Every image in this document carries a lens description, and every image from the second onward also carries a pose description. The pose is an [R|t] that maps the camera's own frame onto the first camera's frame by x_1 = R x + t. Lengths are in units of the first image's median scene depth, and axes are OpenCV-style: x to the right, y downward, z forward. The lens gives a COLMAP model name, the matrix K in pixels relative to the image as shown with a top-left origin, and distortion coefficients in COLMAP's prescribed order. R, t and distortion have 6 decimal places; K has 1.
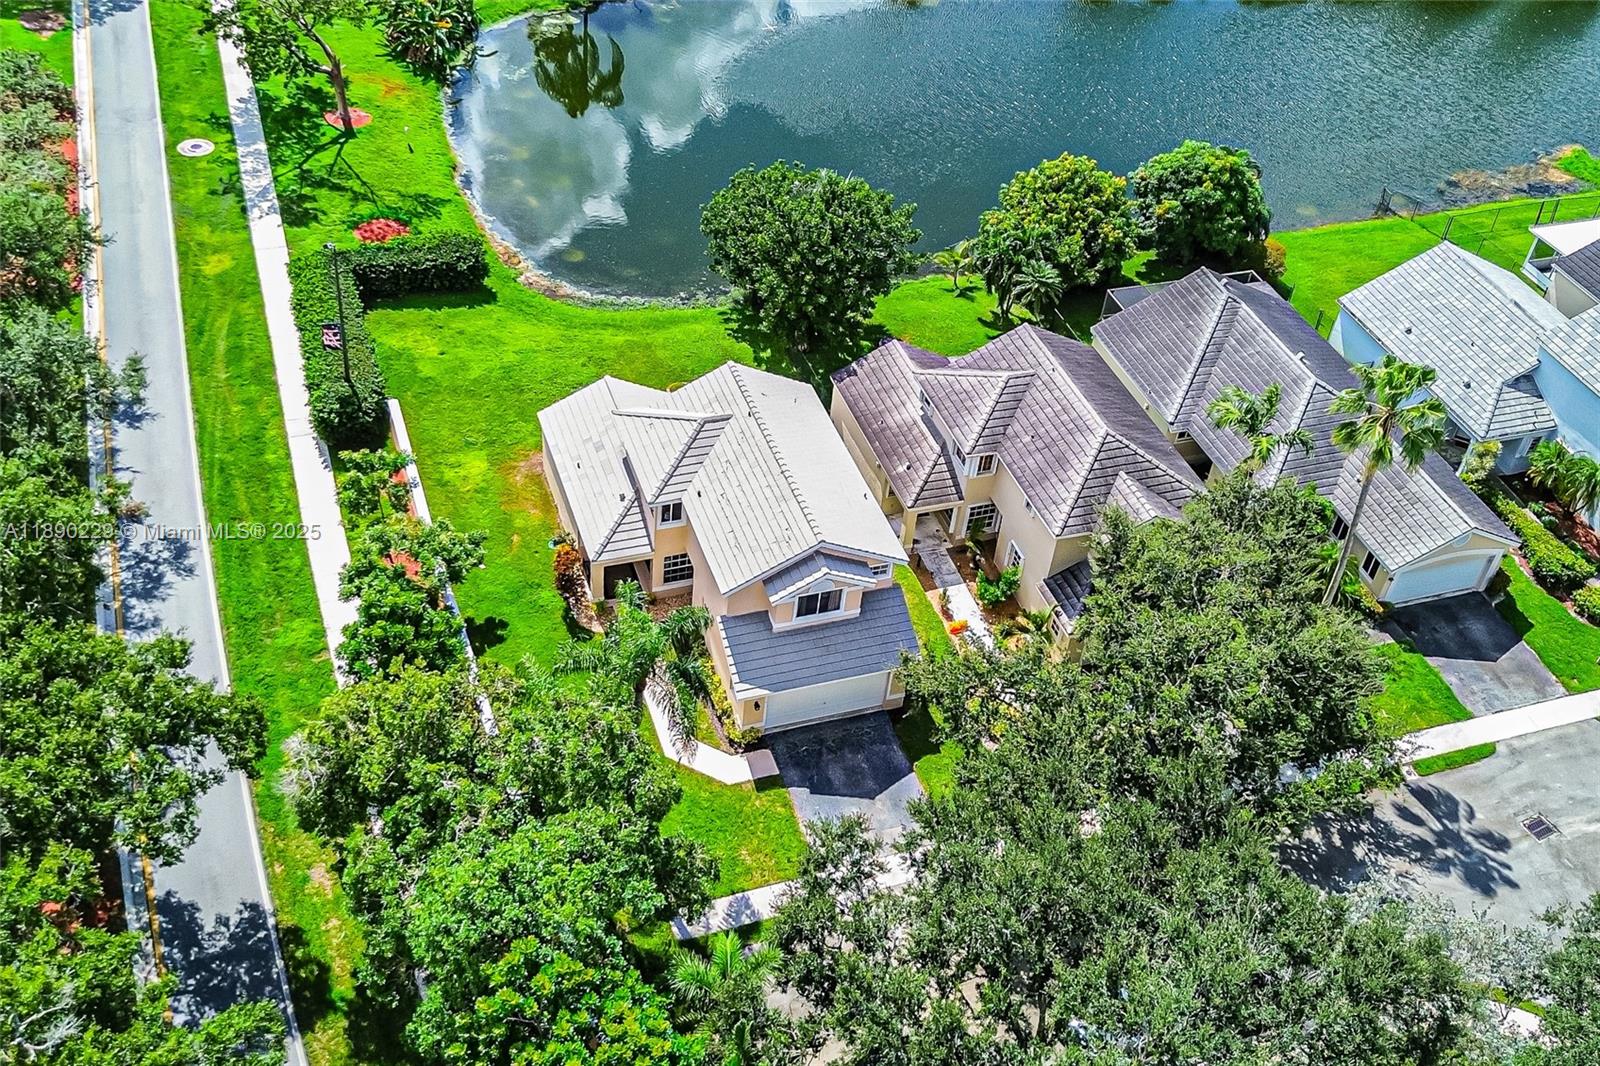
lens RADIAL K [[1515.0, 0, 800.0], [0, 1515.0, 533.0], [0, 0, 1]] dist [0.056345, -0.000221]
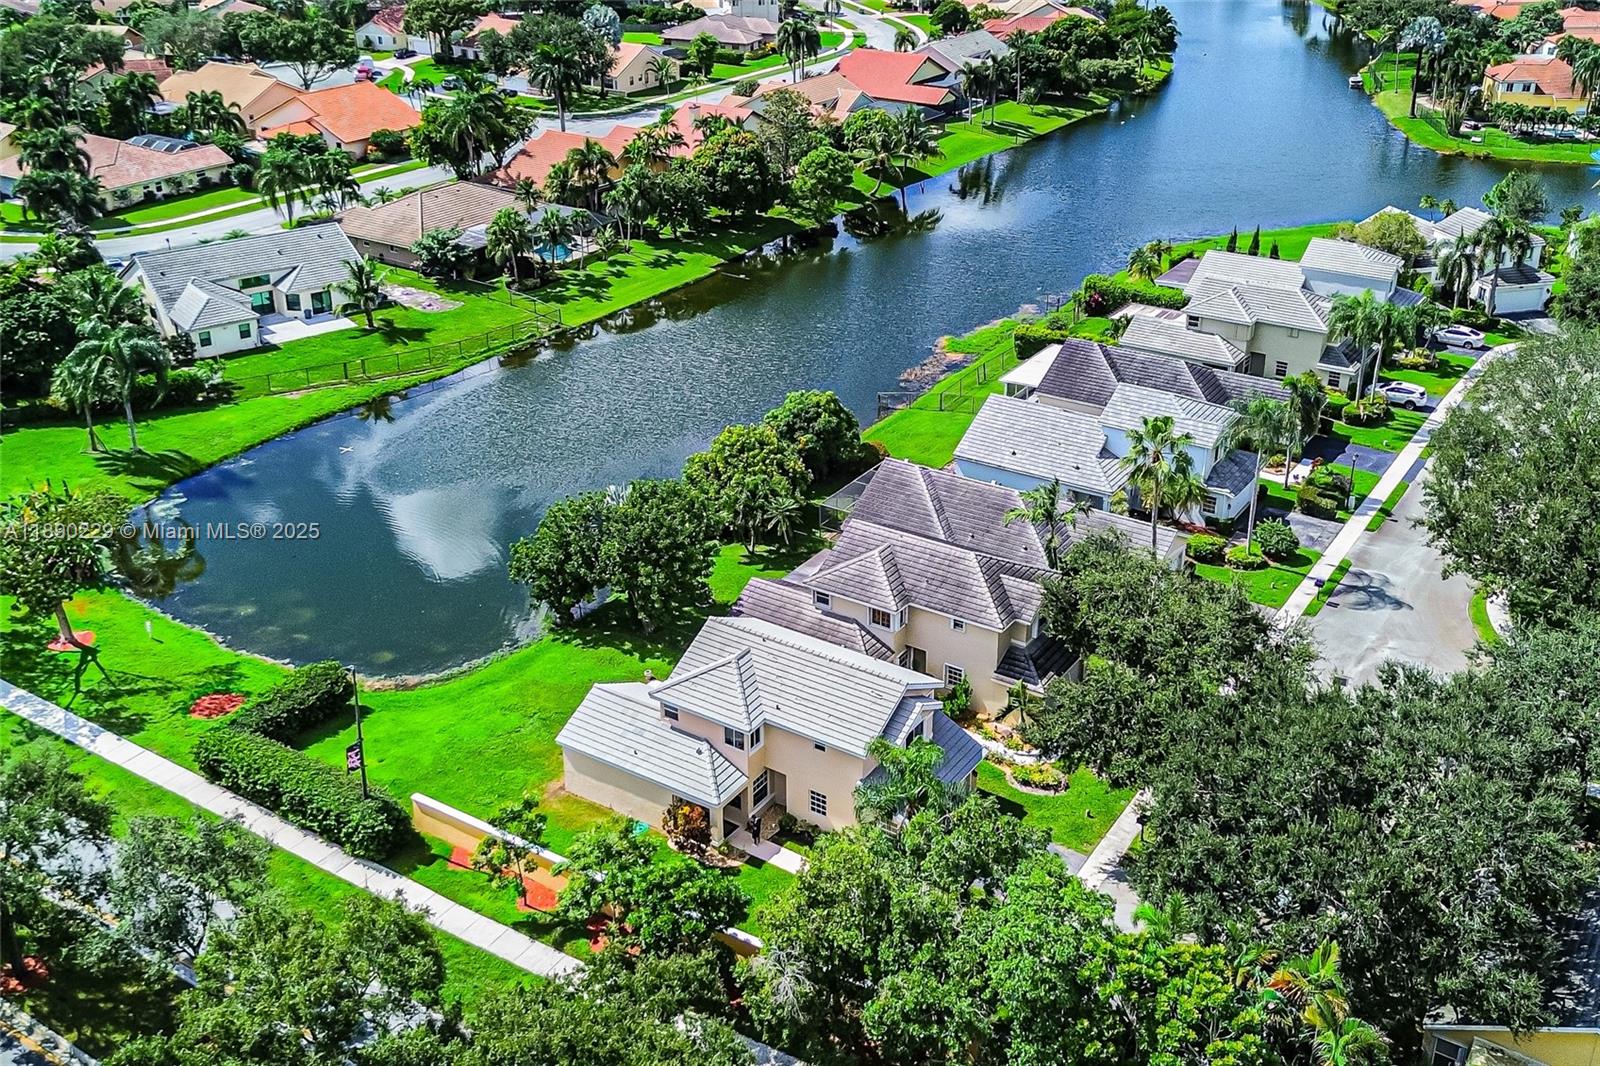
lens RADIAL K [[1515.0, 0, 800.0], [0, 1515.0, 533.0], [0, 0, 1]] dist [0.056345, -0.000221]
pose [[0.793462, -0.350926, 0.497262, -0.425494], [0.462535, 0.878724, -0.117919, 0.002276], [-0.395575, 0.323565, 0.859550, -0.067534]]
